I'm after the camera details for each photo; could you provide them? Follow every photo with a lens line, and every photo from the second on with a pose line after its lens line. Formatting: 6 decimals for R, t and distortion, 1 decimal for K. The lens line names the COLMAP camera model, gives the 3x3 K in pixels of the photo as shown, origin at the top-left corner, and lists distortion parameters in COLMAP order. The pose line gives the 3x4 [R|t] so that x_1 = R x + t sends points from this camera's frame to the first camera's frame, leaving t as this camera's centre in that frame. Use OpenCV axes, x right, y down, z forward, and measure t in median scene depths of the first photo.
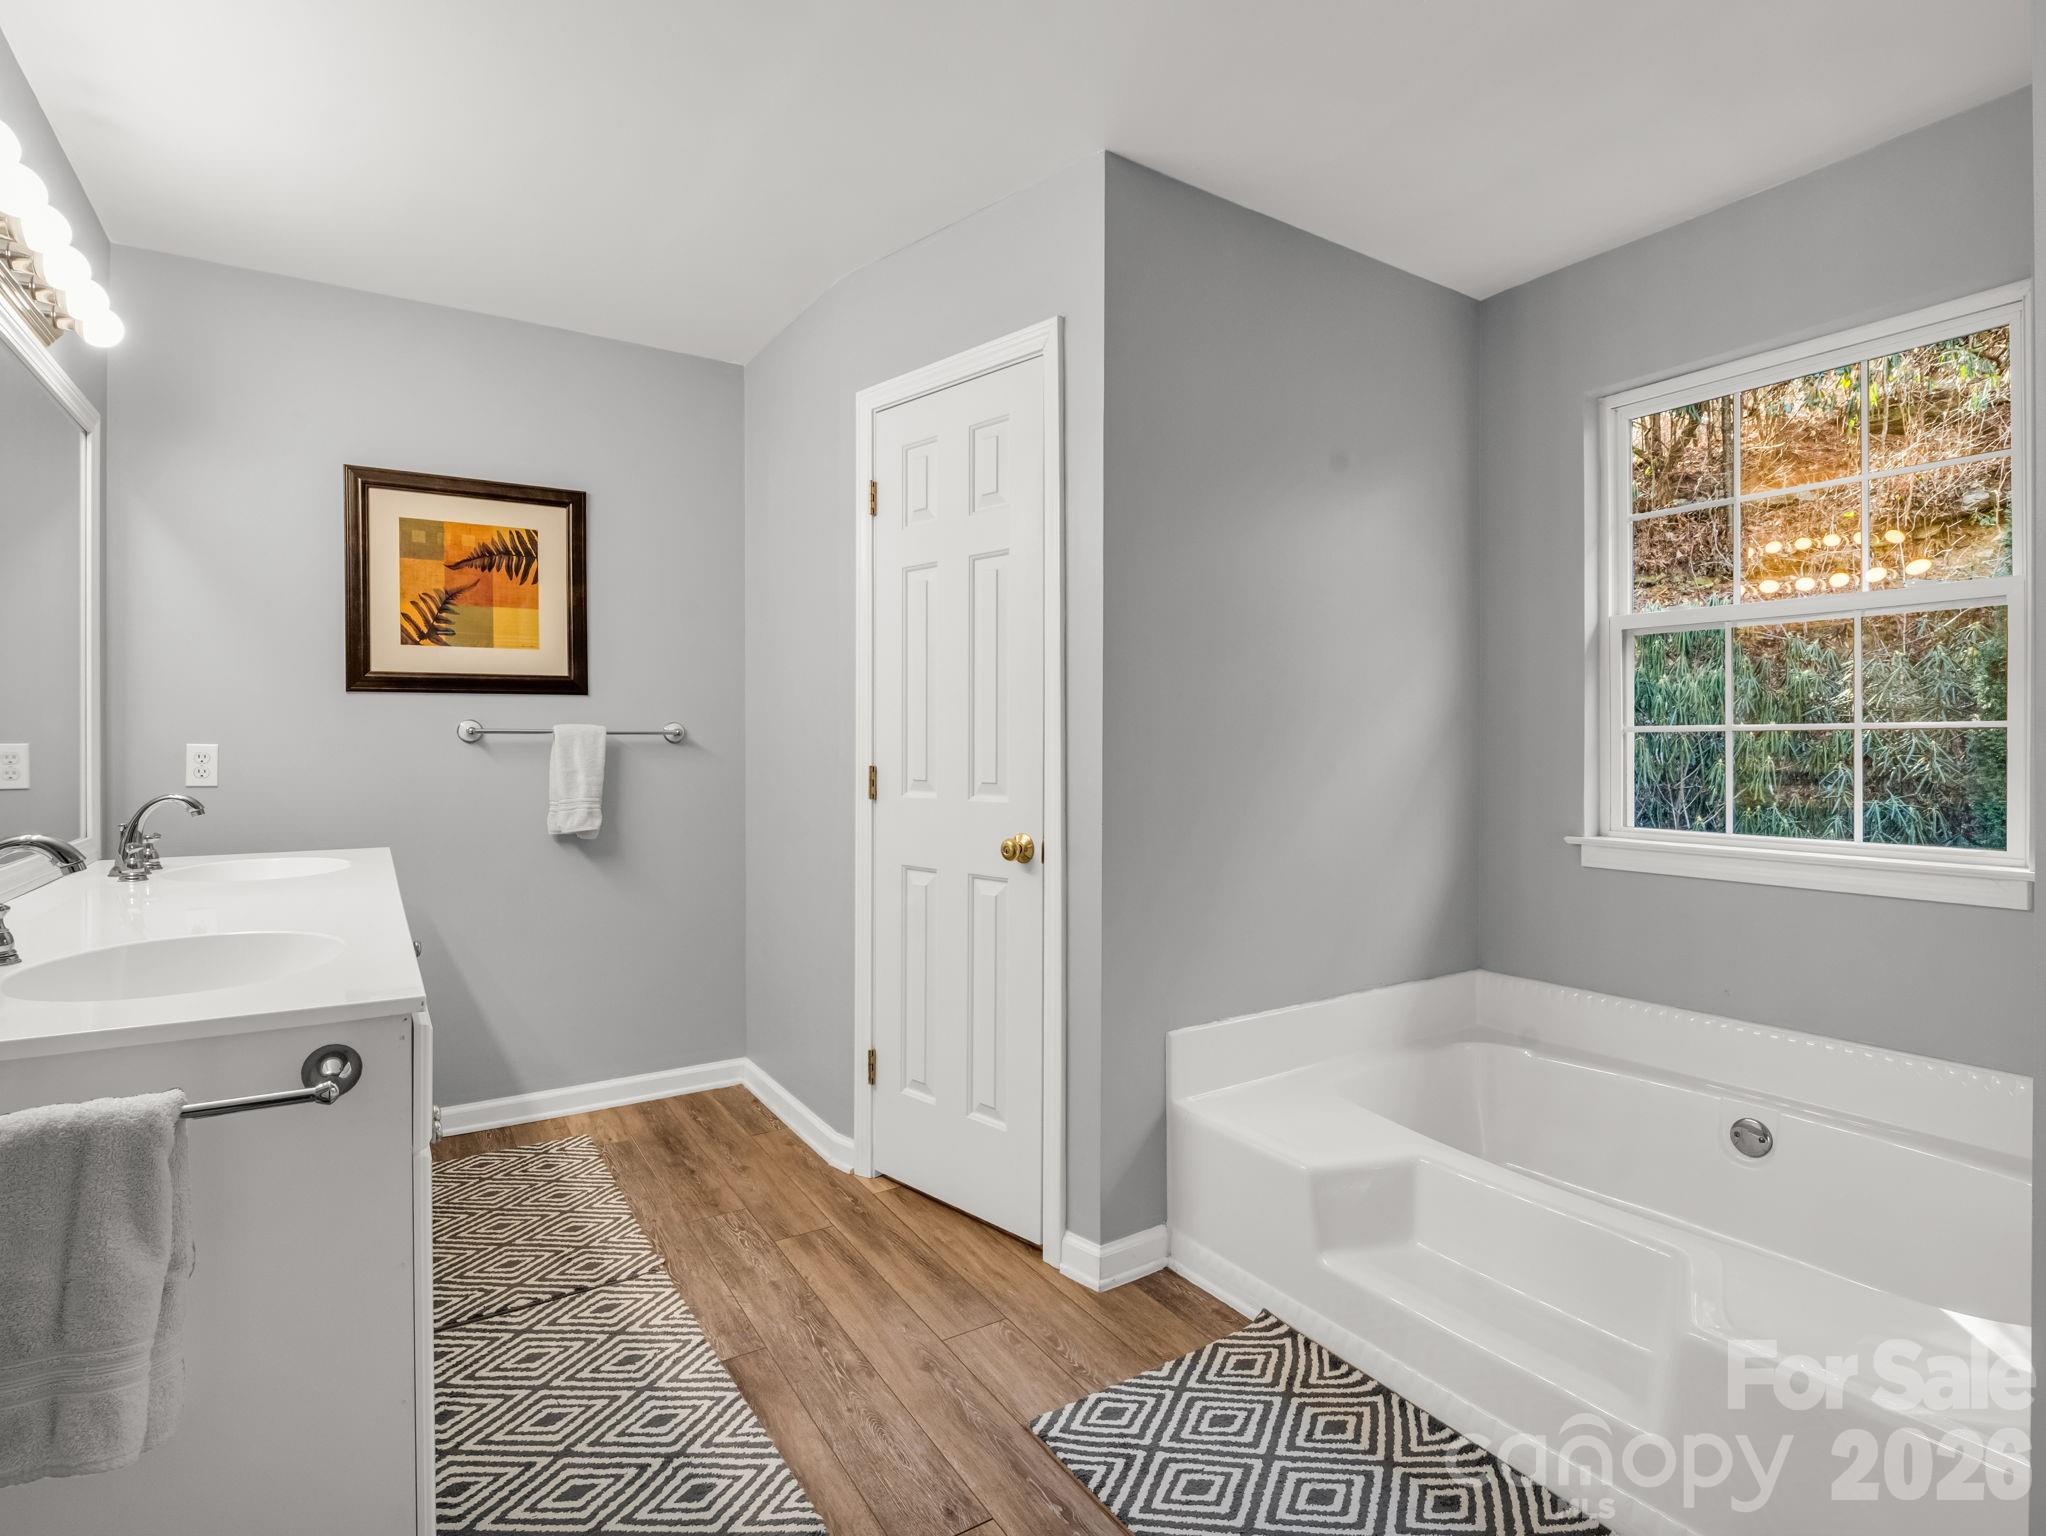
lens RADIAL K [[1025.3, 0, 1022.5], [0, 1025.3, 746.1], [0, 0, 1]] dist [-0.014056, -0.000483]
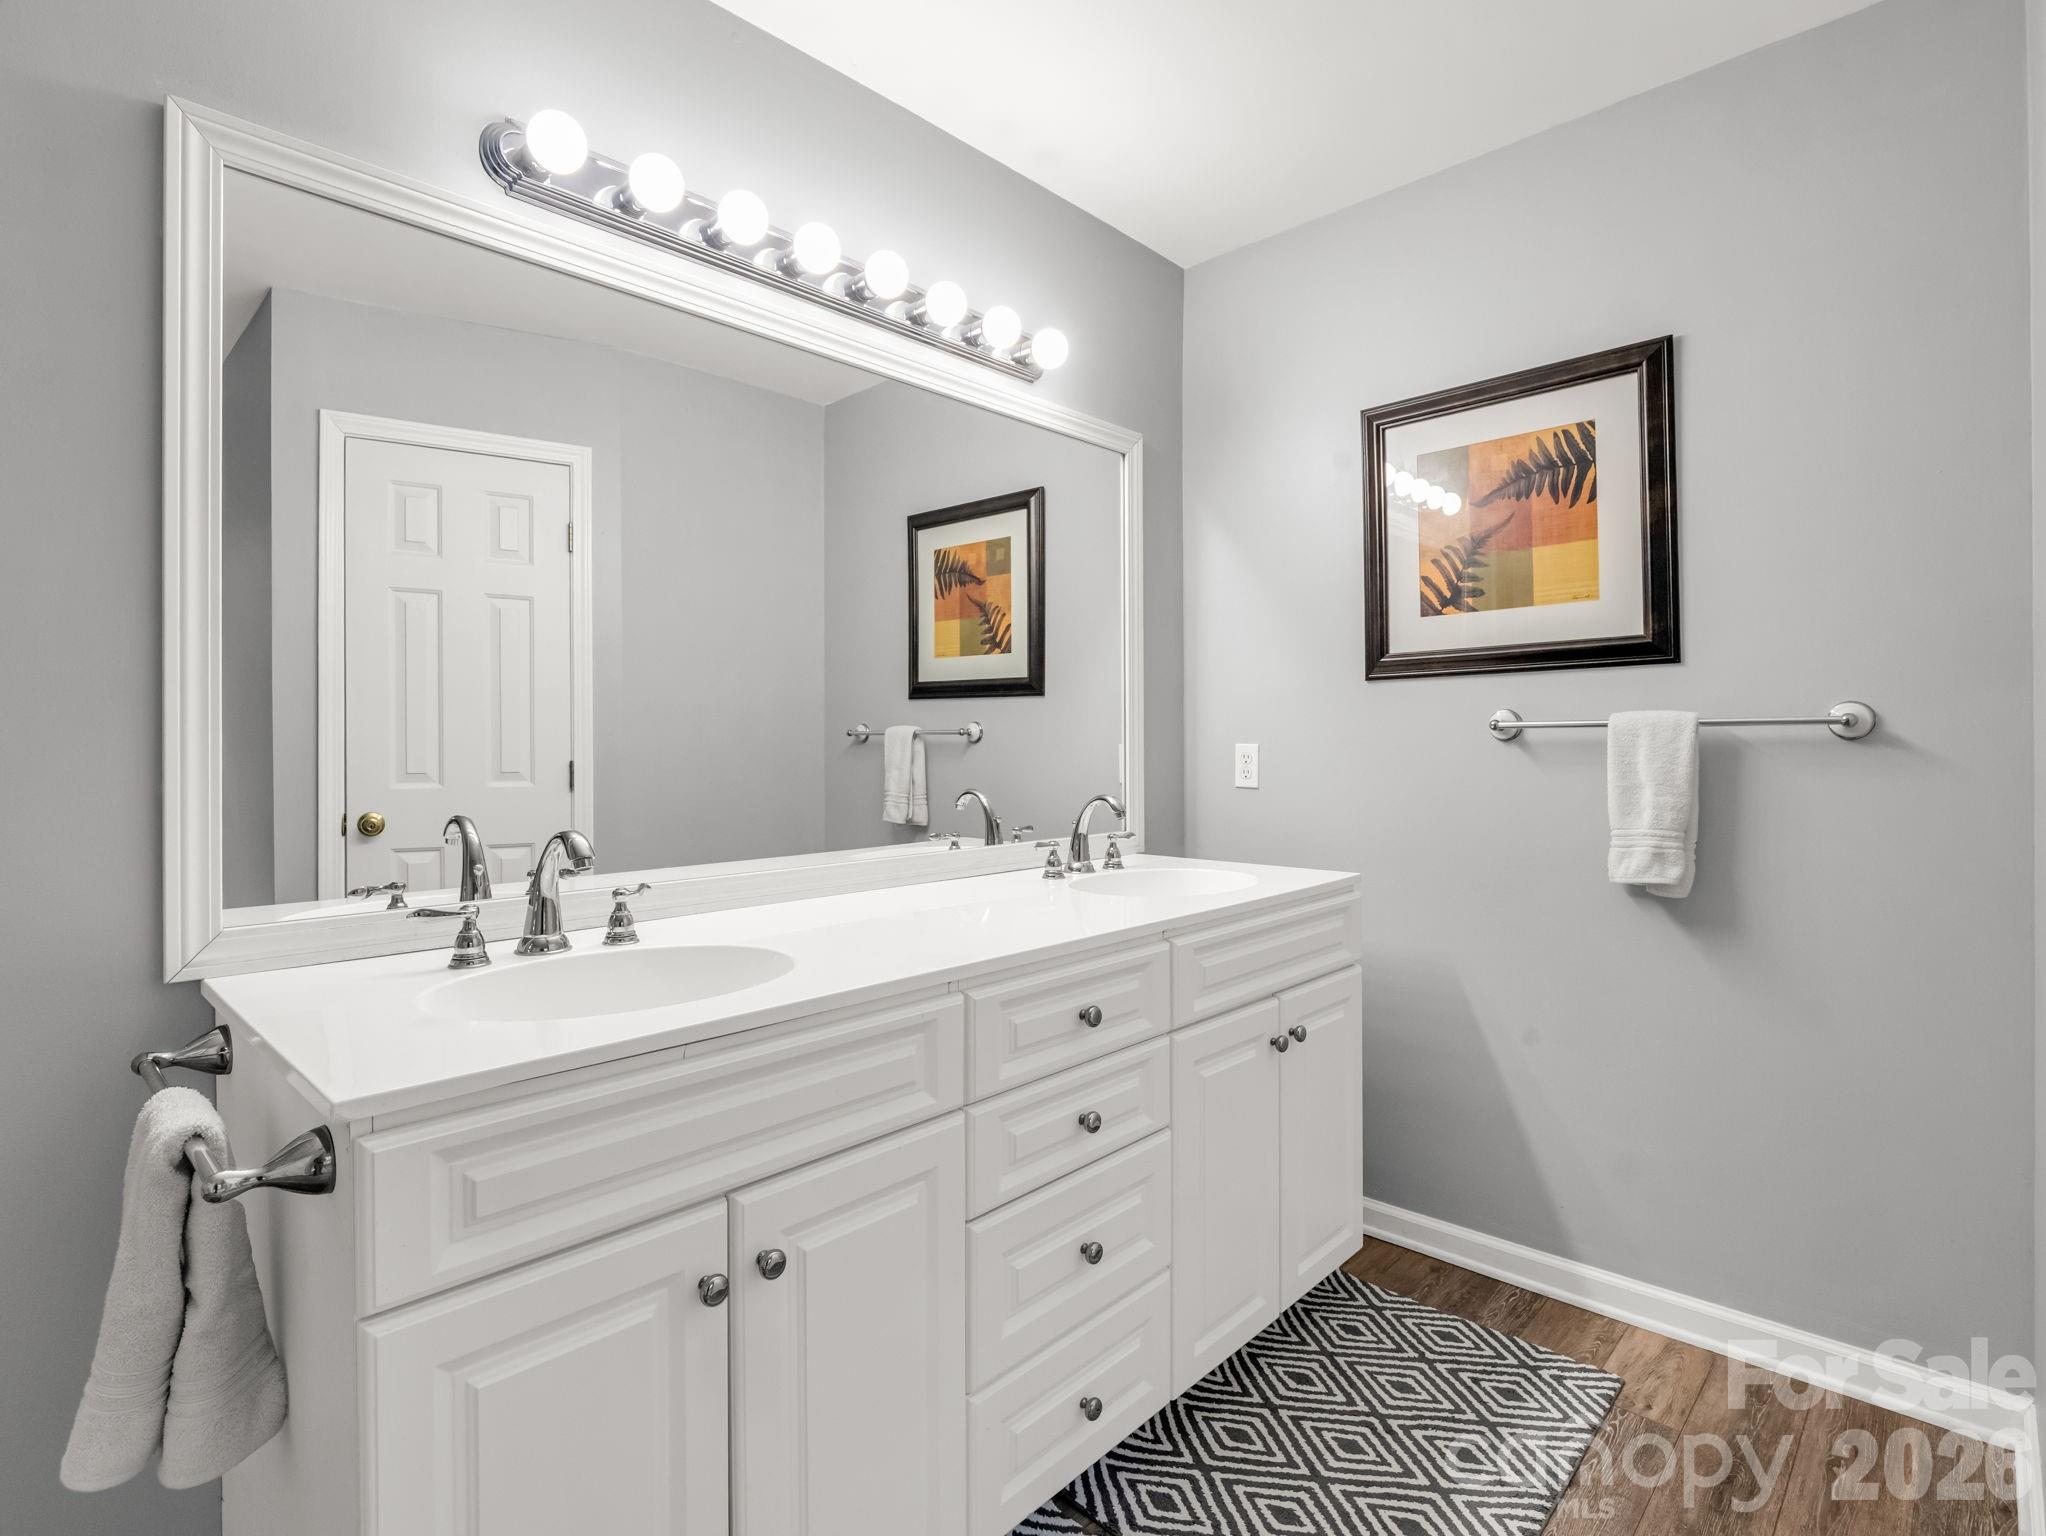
lens RADIAL K [[1025.3, 0, 1022.5], [0, 1025.3, 746.1], [0, 0, 1]] dist [-0.014056, -0.000483]
pose [[0.243208, -0.000858, -0.969974, 0.076666], [0.001258, 0.999999, -0.000569, 0.000095], [0.969973, -0.001081, 0.243208, 0.484295]]
